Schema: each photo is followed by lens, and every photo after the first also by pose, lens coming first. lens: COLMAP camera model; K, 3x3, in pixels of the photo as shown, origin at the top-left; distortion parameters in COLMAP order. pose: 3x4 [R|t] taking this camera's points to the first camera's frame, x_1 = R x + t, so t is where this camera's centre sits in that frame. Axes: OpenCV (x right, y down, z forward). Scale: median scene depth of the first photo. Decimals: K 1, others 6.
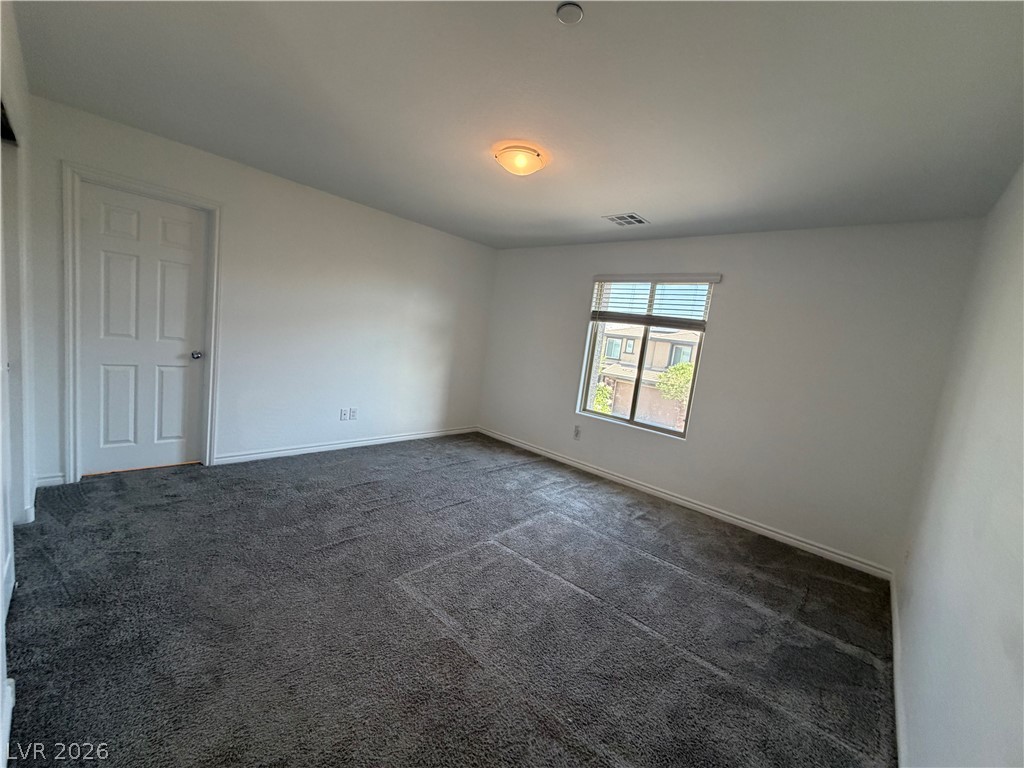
lens RADIAL K [[411.6, 0, 511.3], [0, 411.6, 385.7], [0, 0, 1]] dist [0.004318, -0.000090]
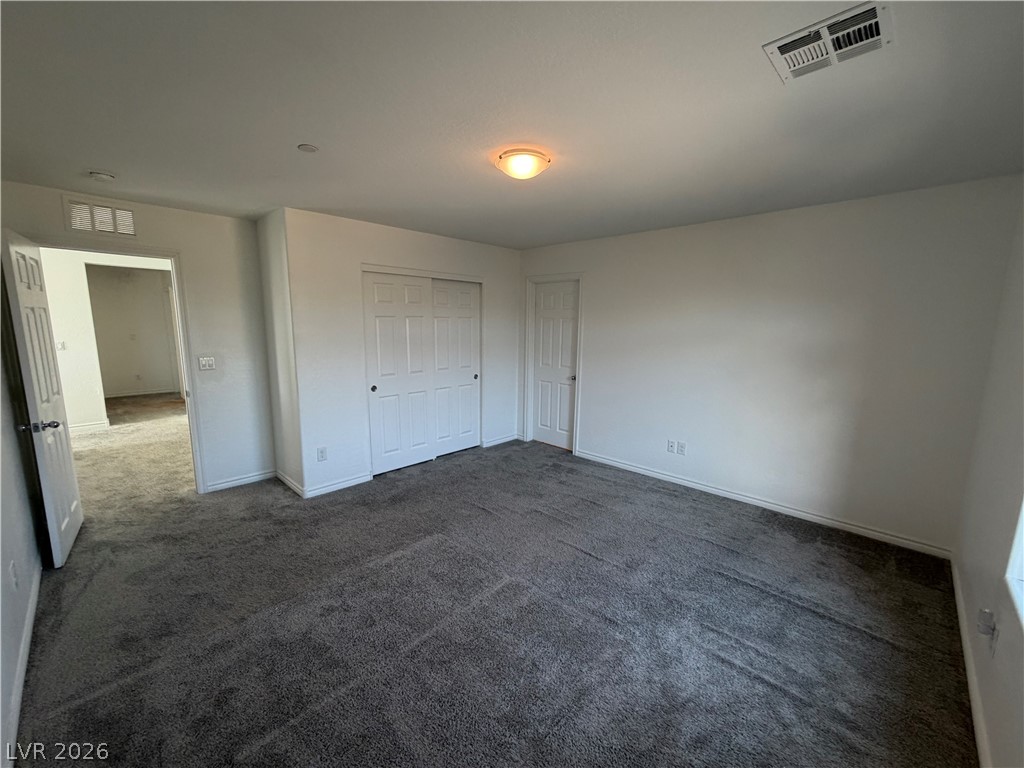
lens RADIAL K [[411.6, 0, 510.2], [0, 411.6, 386.7], [0, 0, 1]] dist [0.004318, -0.000090]
pose [[-0.035342, 0.038747, -0.998624, 0.717842], [-0.133864, 0.990060, 0.043152, -0.074562], [0.990369, 0.135205, -0.029804, 0.812863]]
